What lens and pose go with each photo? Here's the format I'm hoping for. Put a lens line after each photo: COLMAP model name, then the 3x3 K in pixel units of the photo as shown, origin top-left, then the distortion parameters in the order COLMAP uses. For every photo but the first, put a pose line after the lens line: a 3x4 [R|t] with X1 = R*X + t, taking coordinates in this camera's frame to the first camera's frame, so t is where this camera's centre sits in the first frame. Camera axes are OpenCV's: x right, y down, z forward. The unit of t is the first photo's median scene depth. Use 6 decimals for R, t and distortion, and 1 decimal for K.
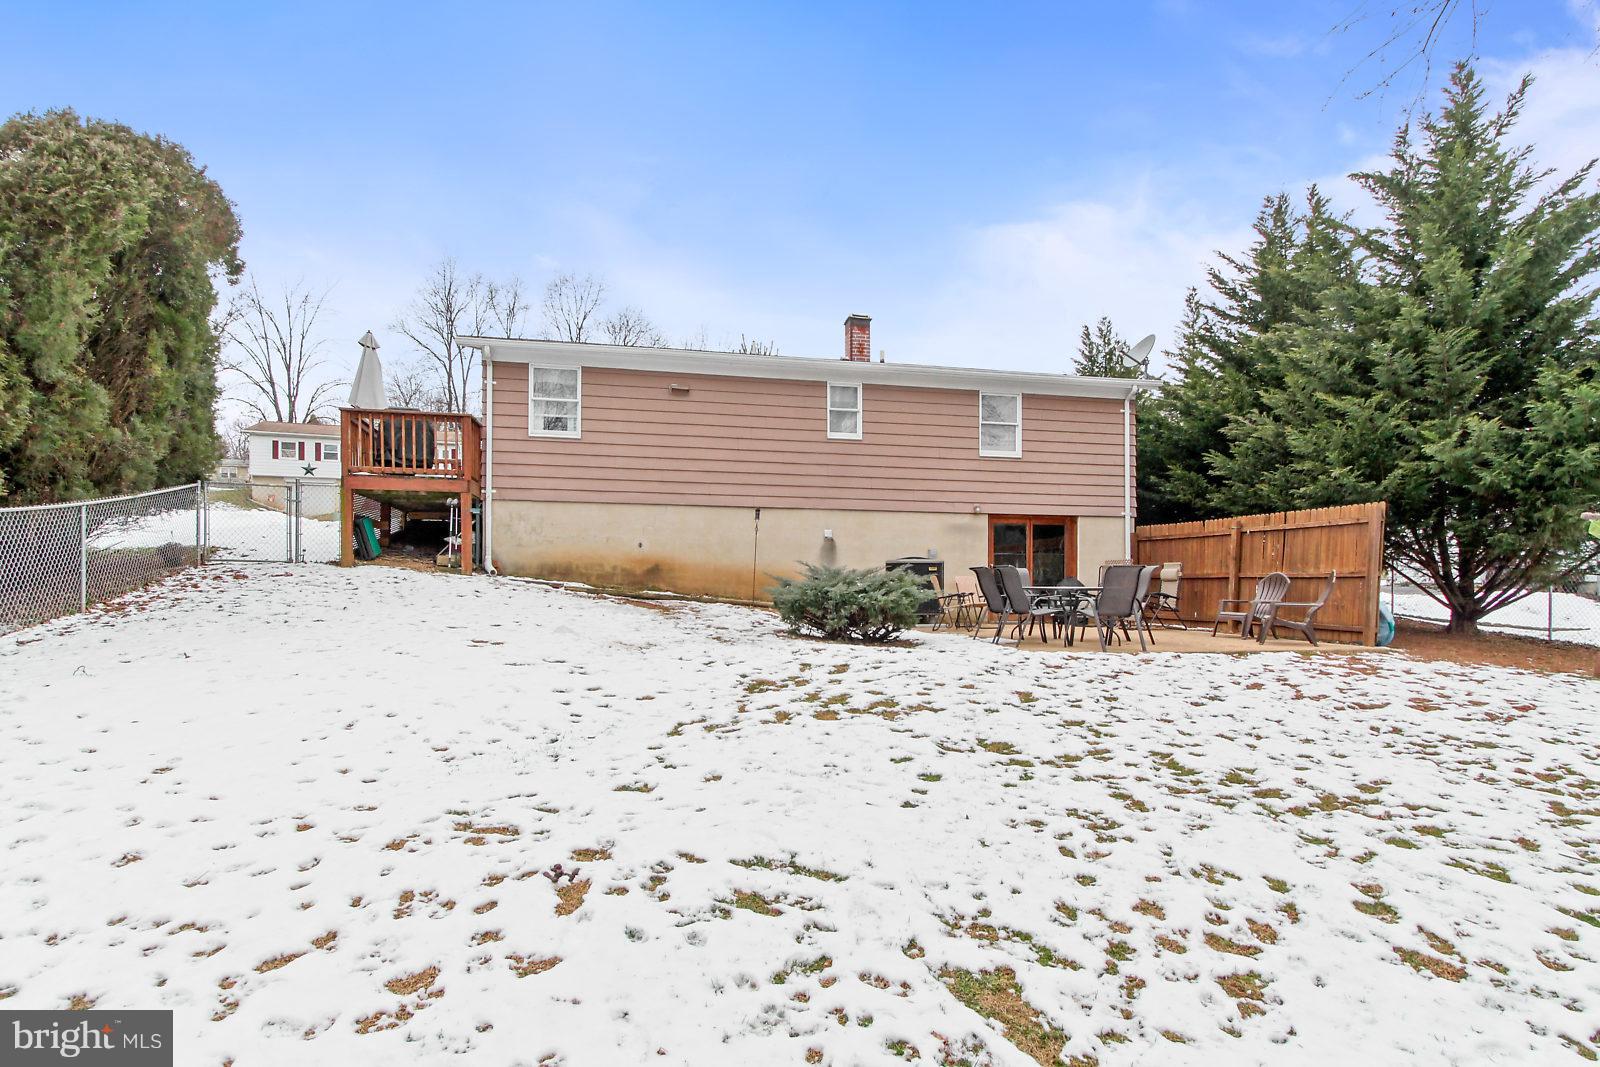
lens RADIAL K [[737.0, 0, 817.7], [0, 737.0, 575.2], [0, 0, 1]] dist [-0.000292, 0.001980]
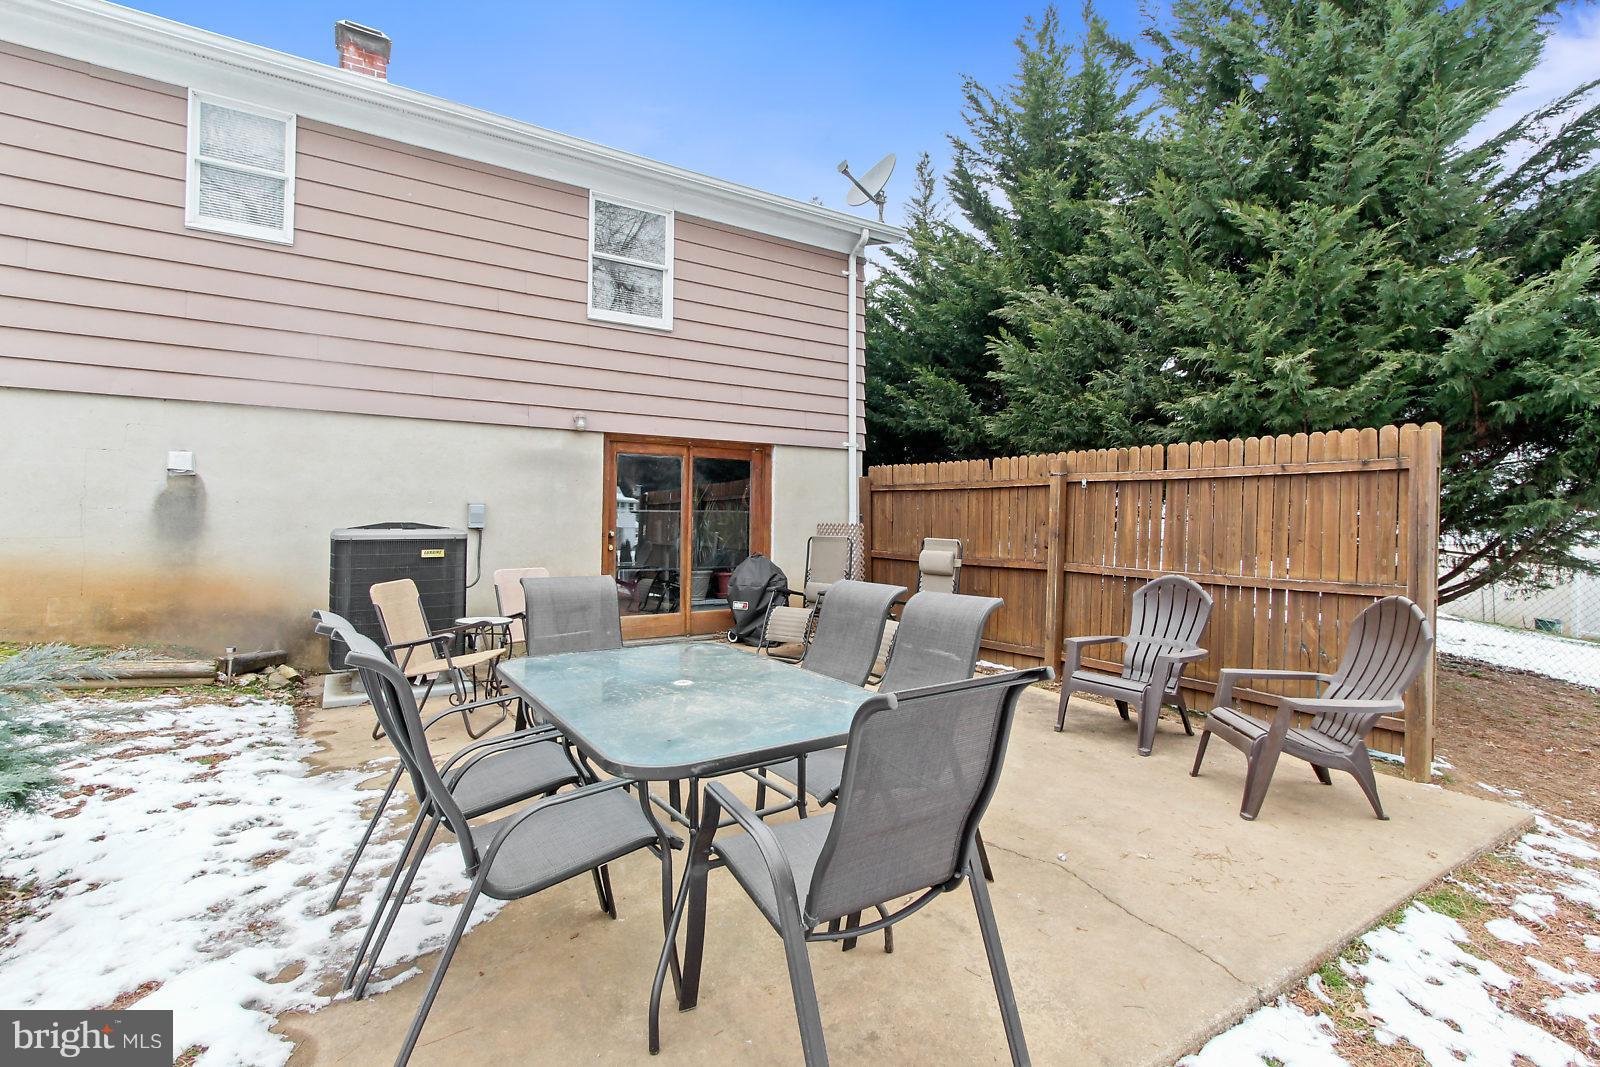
lens RADIAL K [[737.0, 0, 798.4], [0, 737.0, 525.9], [0, 0, 1]] dist [-0.000292, 0.001980]
pose [[0.937074, 0.001116, 0.349129, 0.181330], [-0.007744, 0.999815, 0.017590, -0.029681], [-0.349045, -0.019187, 0.936910, 0.481996]]
